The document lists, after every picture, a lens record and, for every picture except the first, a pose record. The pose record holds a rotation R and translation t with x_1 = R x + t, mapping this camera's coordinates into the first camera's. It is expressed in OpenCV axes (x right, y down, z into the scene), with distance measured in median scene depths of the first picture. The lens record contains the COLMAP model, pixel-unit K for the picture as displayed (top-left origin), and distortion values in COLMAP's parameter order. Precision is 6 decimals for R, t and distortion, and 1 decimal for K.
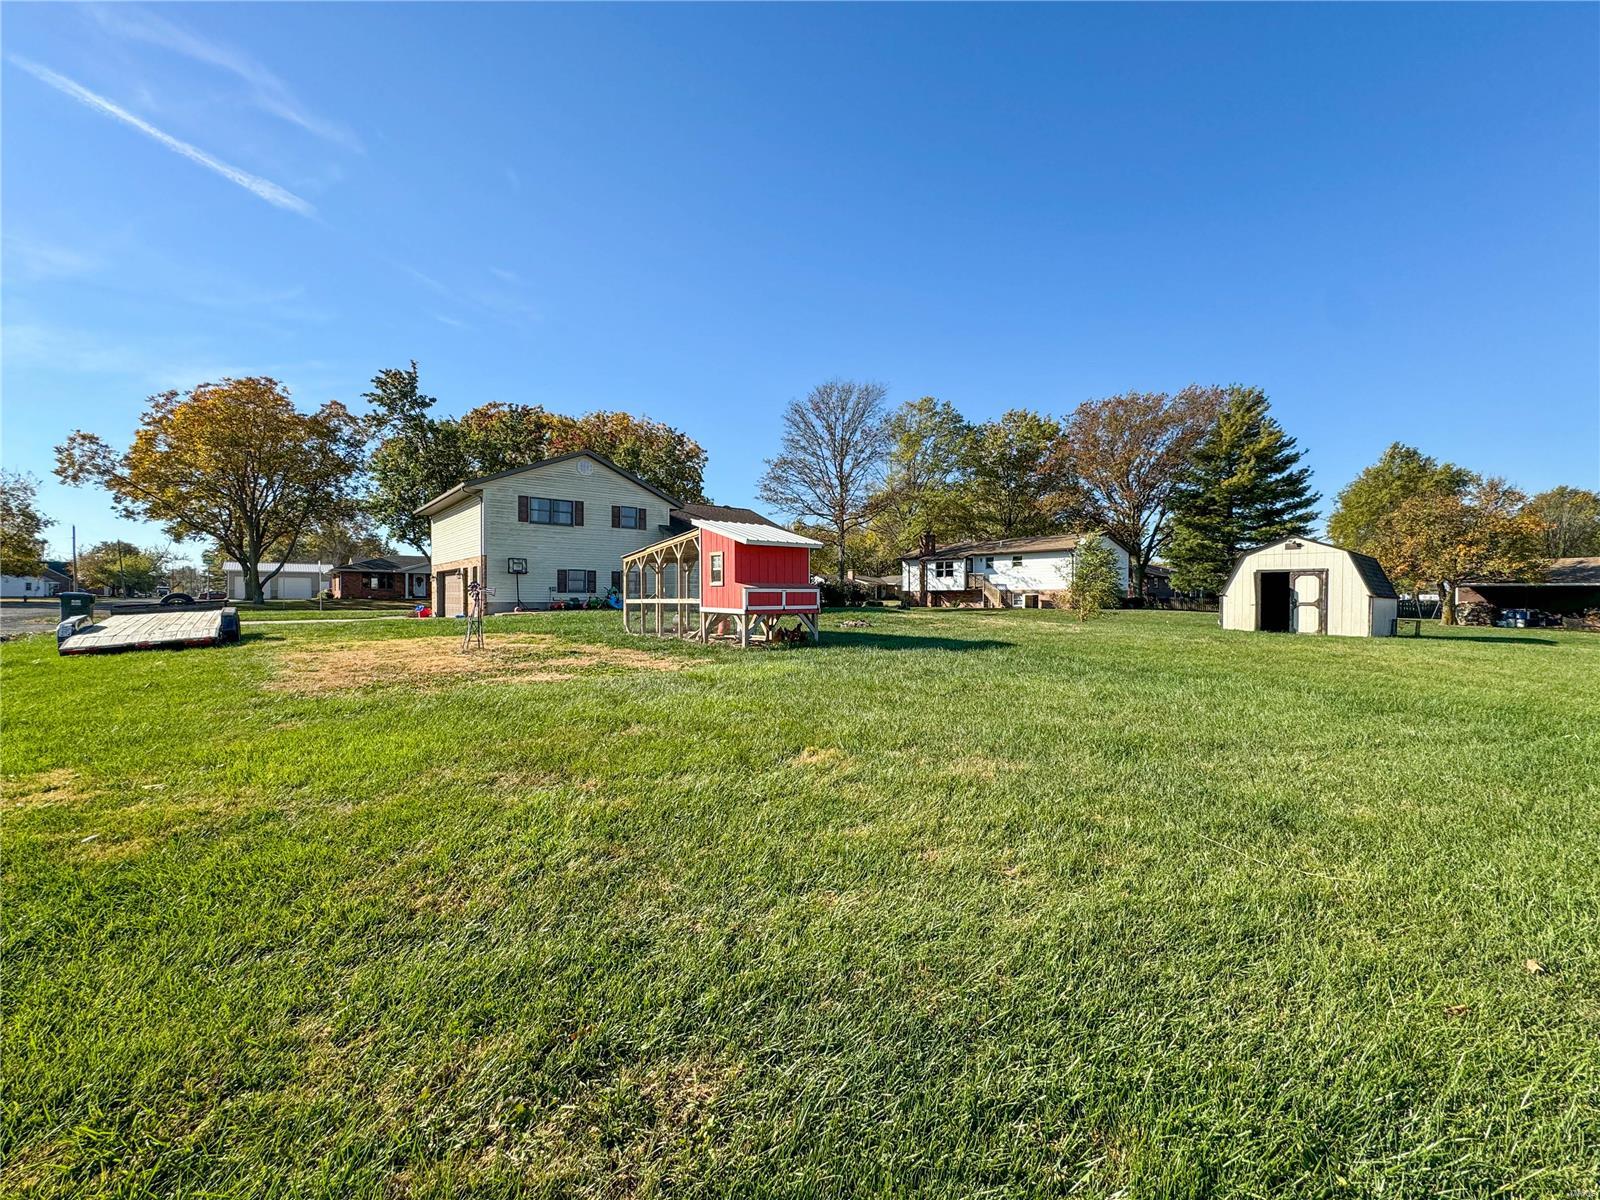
lens RADIAL K [[653.1, 0, 806.0], [0, 653.1, 598.9], [0, 0, 1]] dist [-0.002888, -0.000129]
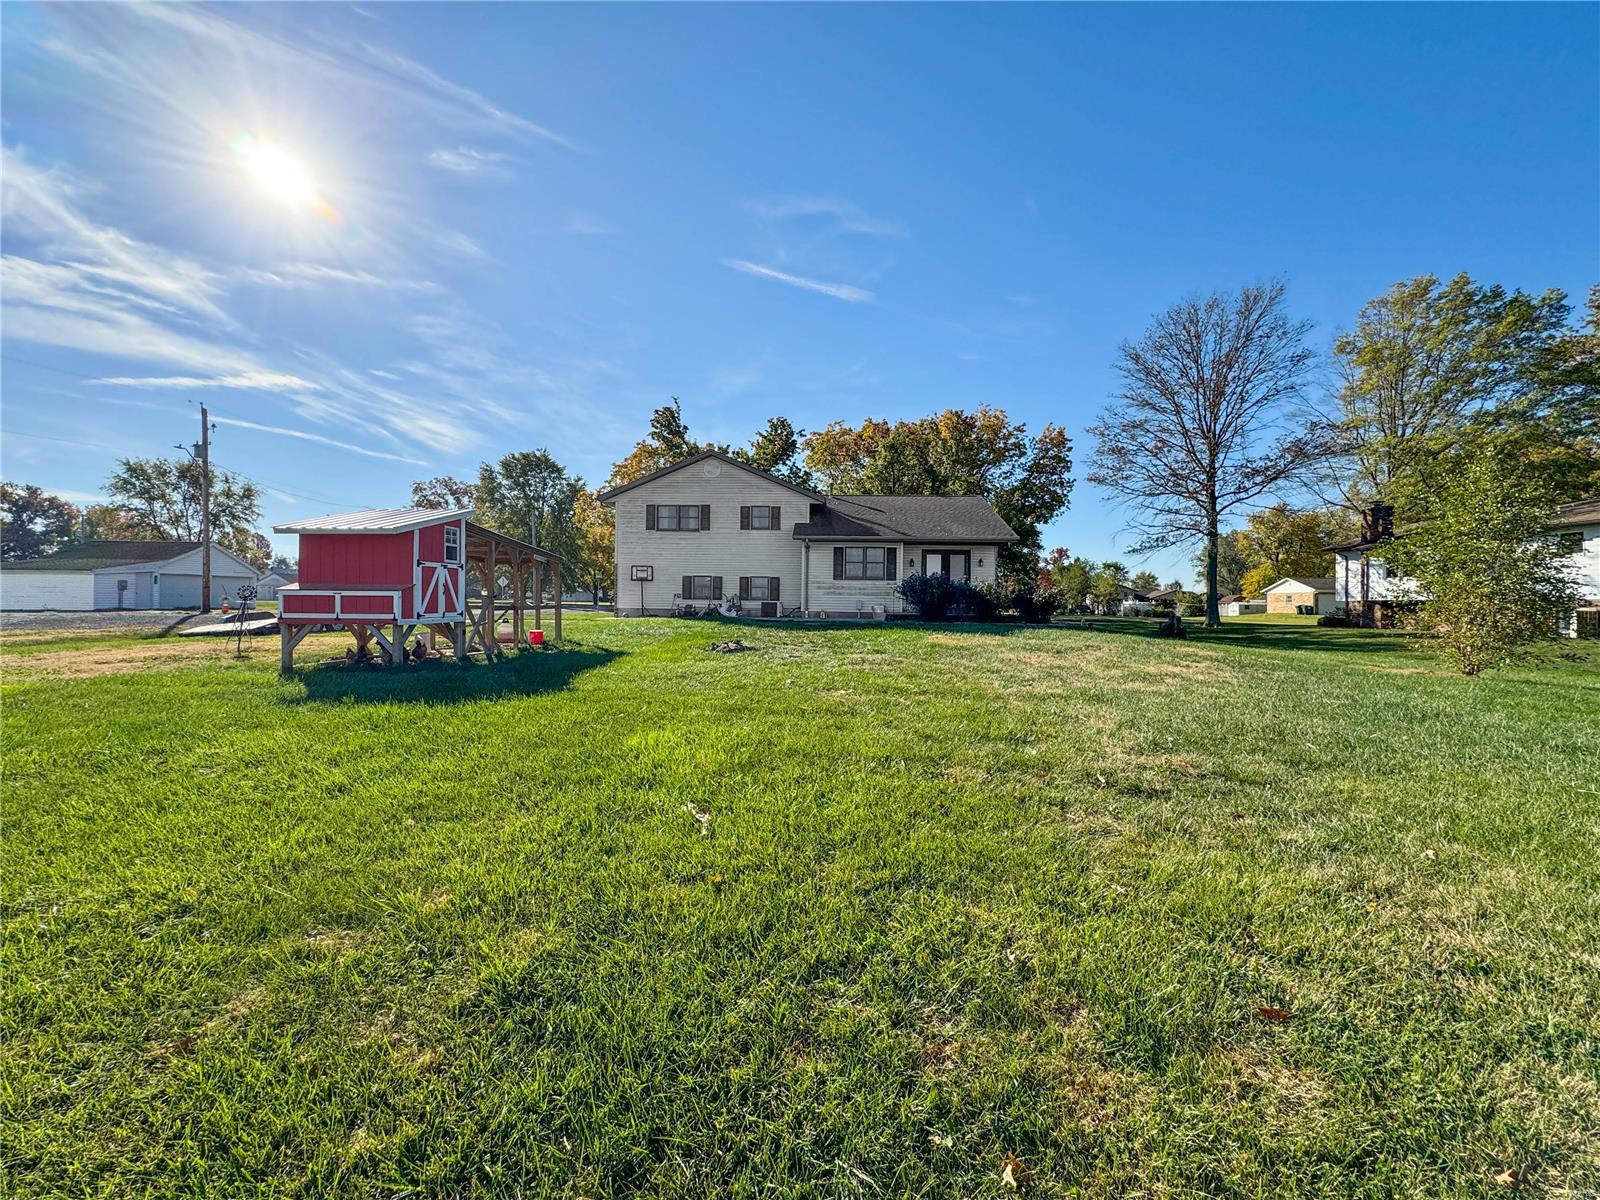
lens RADIAL K [[653.1, 0, 801.1], [0, 653.1, 596.7], [0, 0, 1]] dist [-0.002888, -0.000129]
pose [[0.730092, -0.000991, -0.683348, 0.410582], [-0.011965, 0.999827, -0.014233, -0.002209], [0.683244, 0.018568, 0.729954, 0.396827]]
